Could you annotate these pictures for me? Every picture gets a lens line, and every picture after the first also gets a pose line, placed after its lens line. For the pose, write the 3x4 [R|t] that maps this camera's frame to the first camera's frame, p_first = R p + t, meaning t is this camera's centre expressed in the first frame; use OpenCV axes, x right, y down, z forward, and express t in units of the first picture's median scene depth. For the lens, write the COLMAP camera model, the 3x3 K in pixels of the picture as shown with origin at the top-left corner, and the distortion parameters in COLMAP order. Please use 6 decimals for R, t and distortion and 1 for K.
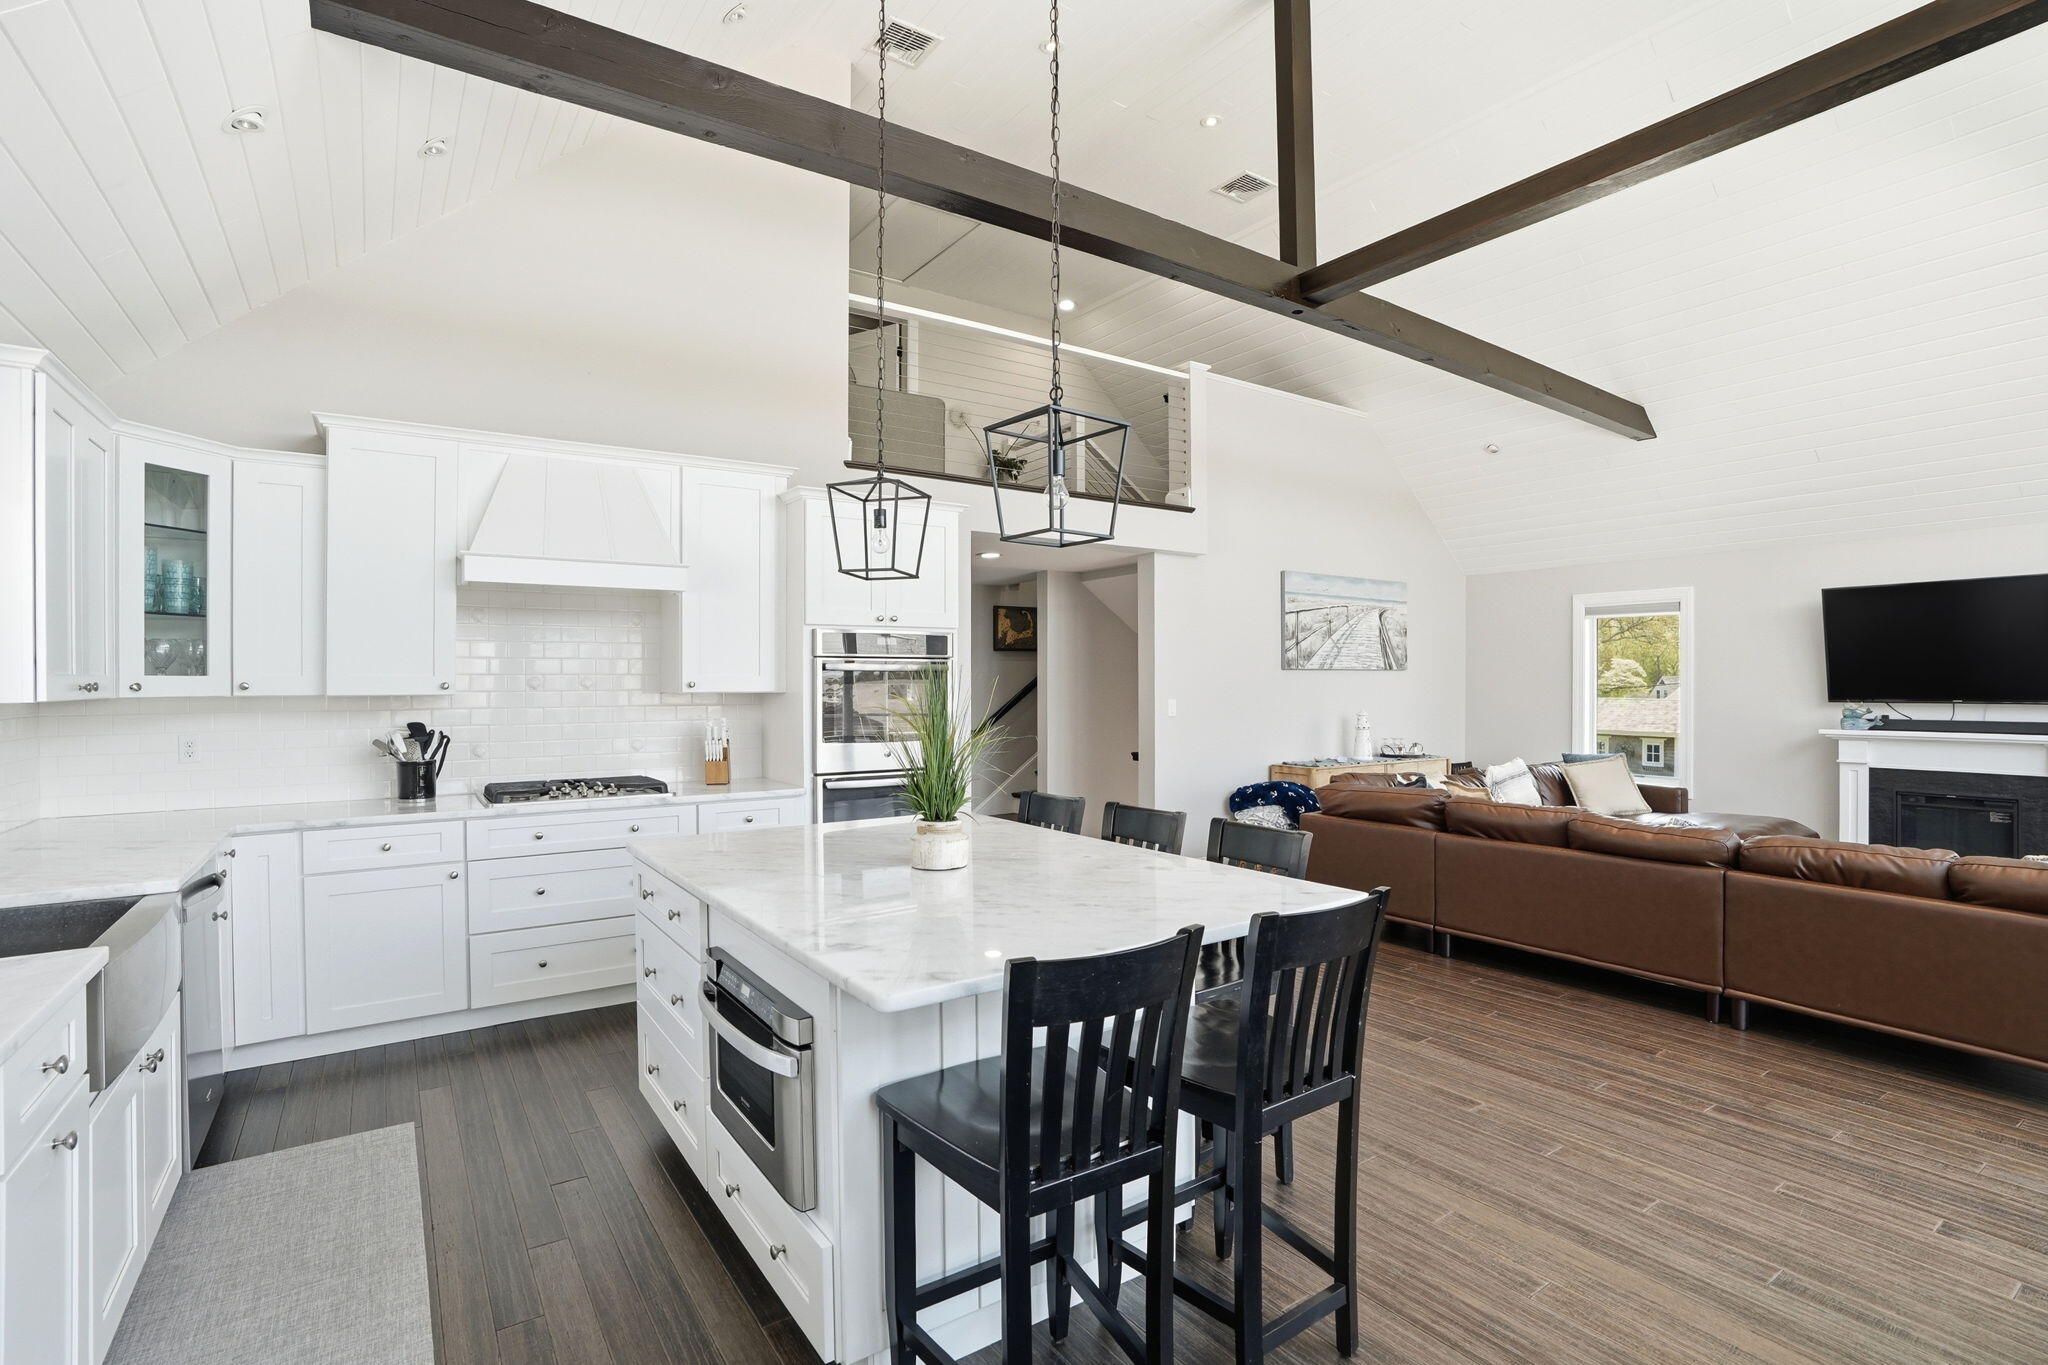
lens RADIAL K [[959.7, 0, 1024.0], [0, 959.7, 682.5], [0, 0, 1]] dist [-0.045127, 0.013516]
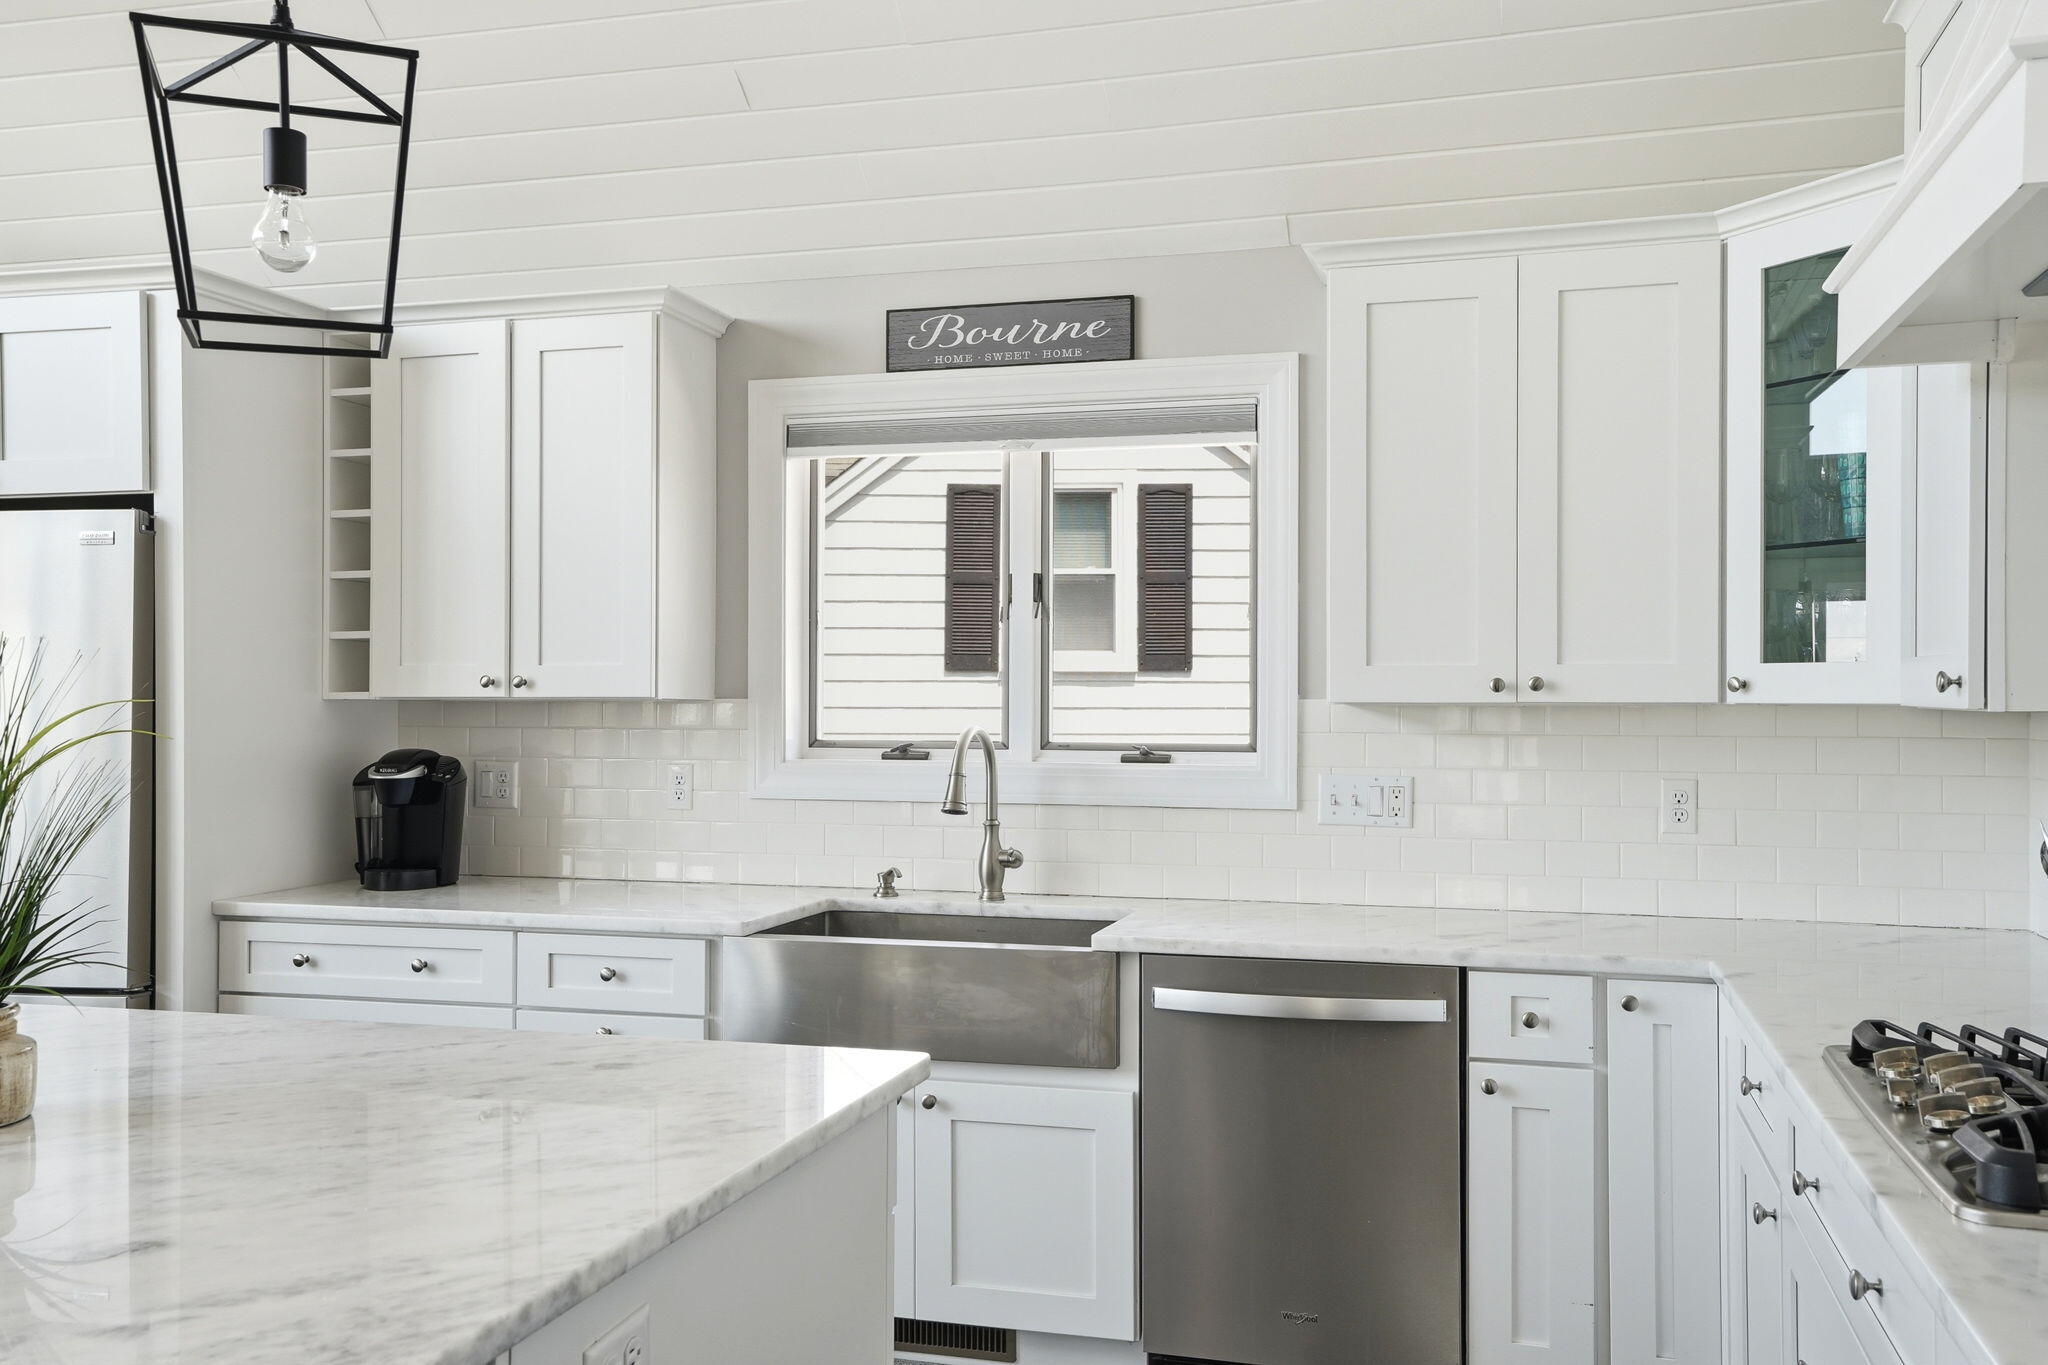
lens RADIAL K [[1742.1, 0, 1022.8], [0, 1742.1, 707.2], [0, 0, 1]] dist [-0.003687, -0.008214]
pose [[-0.765038, 0.005801, -0.643959, 0.034728], [0.001218, 0.999971, 0.007562, 0.008507], [0.643984, 0.005001, -0.765023, 1.380881]]
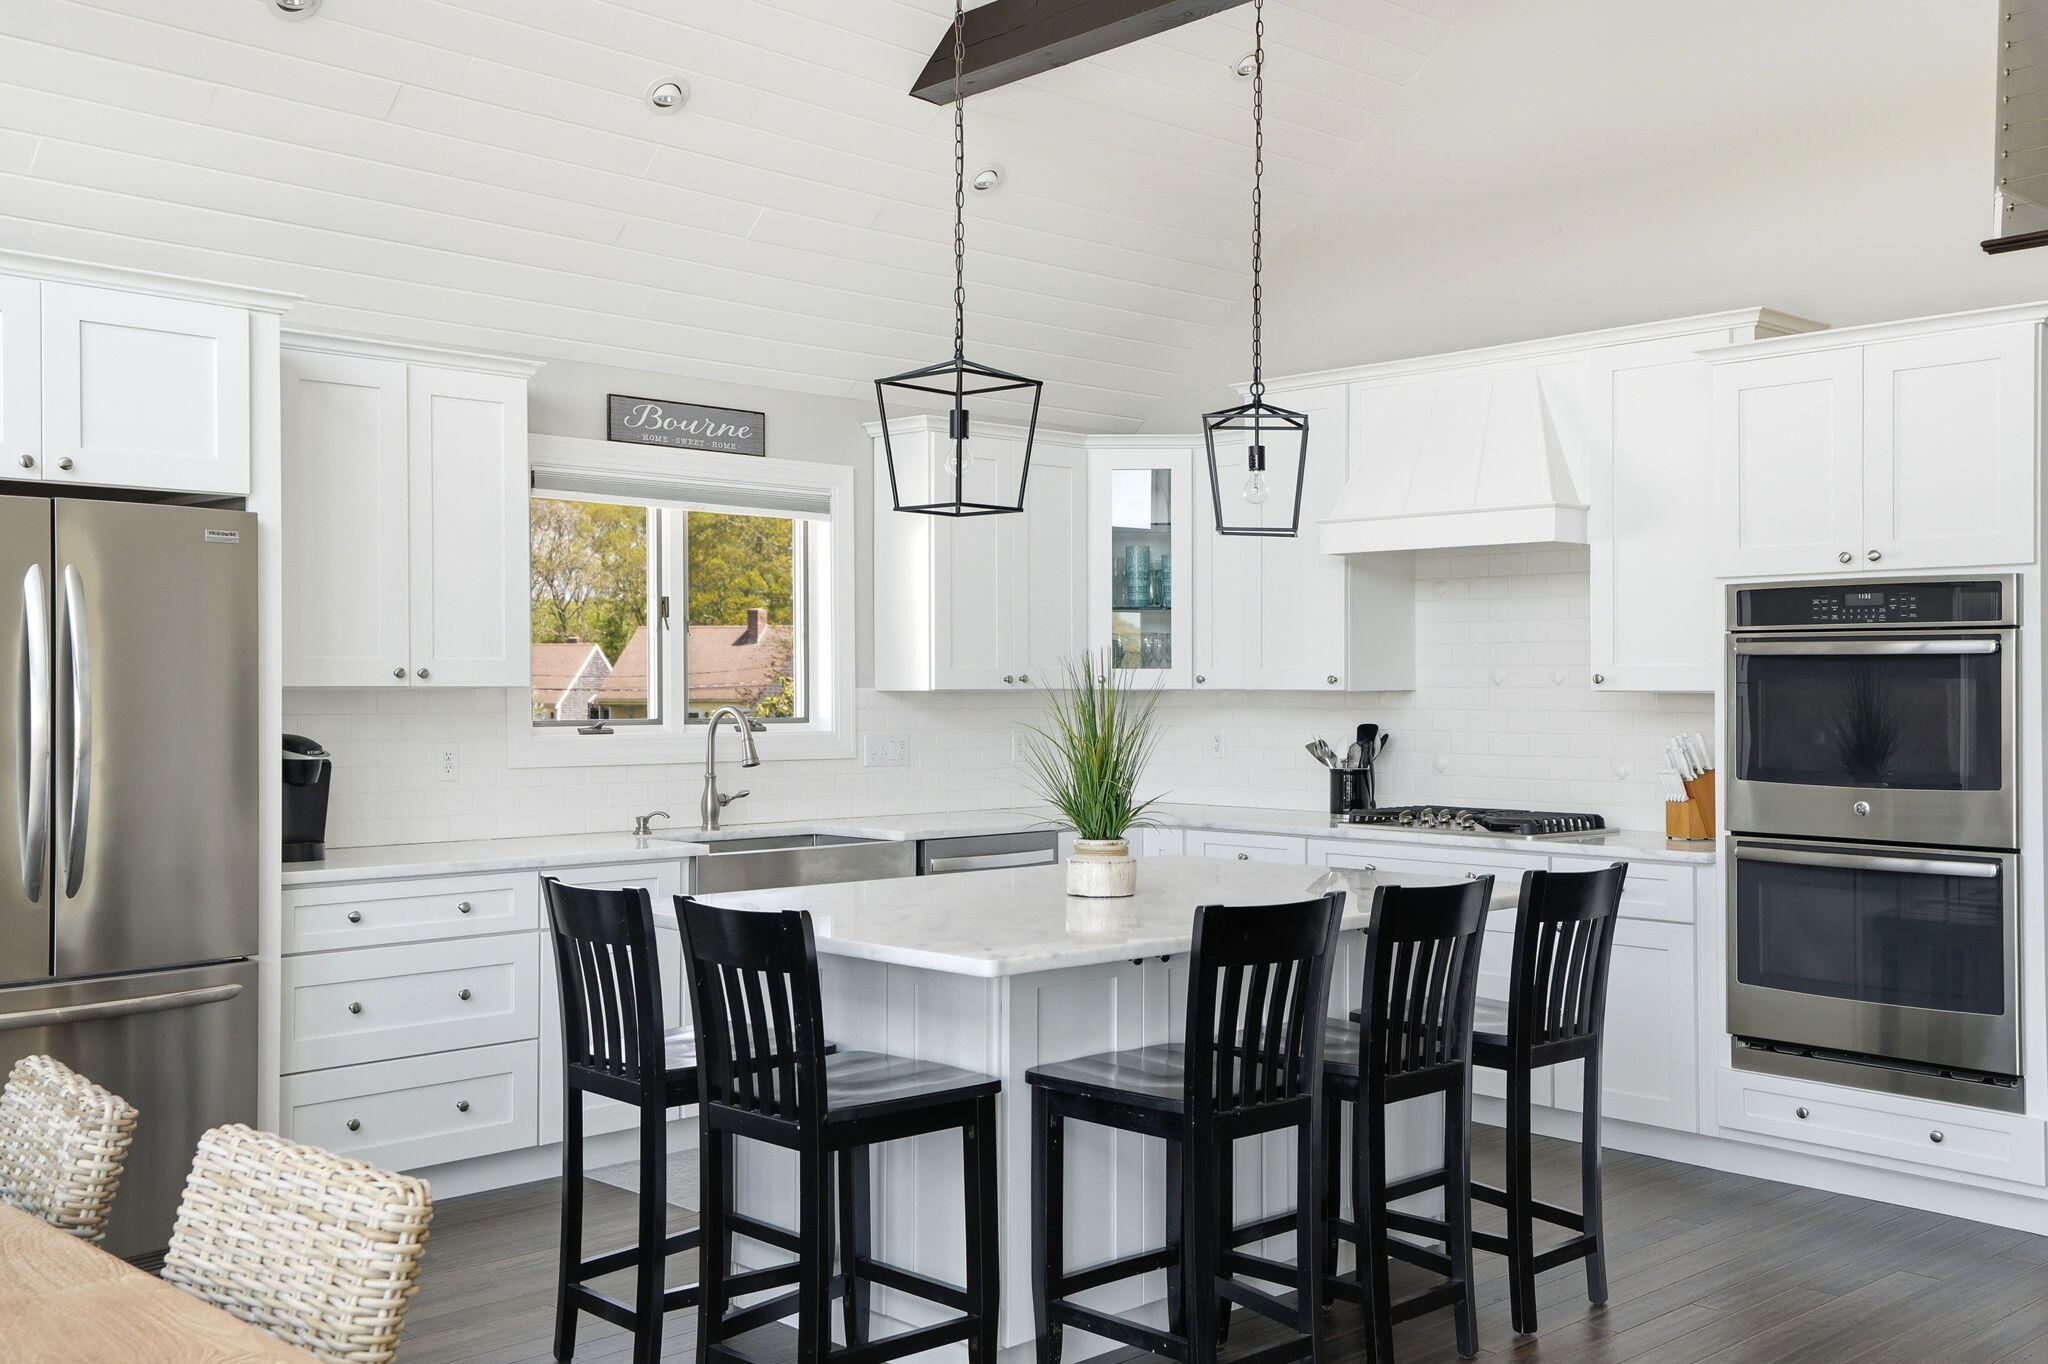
lens RADIAL K [[1916.9, 0, 1024.0], [0, 1916.9, 682.0], [0, 0, 1]] dist [0.050620, 0.002029]
pose [[0.175886, 0.004207, -0.984402, 1.114835], [-0.001049, 0.999991, 0.004086, -0.000938], [0.984410, 0.000314, 0.175889, 0.472343]]
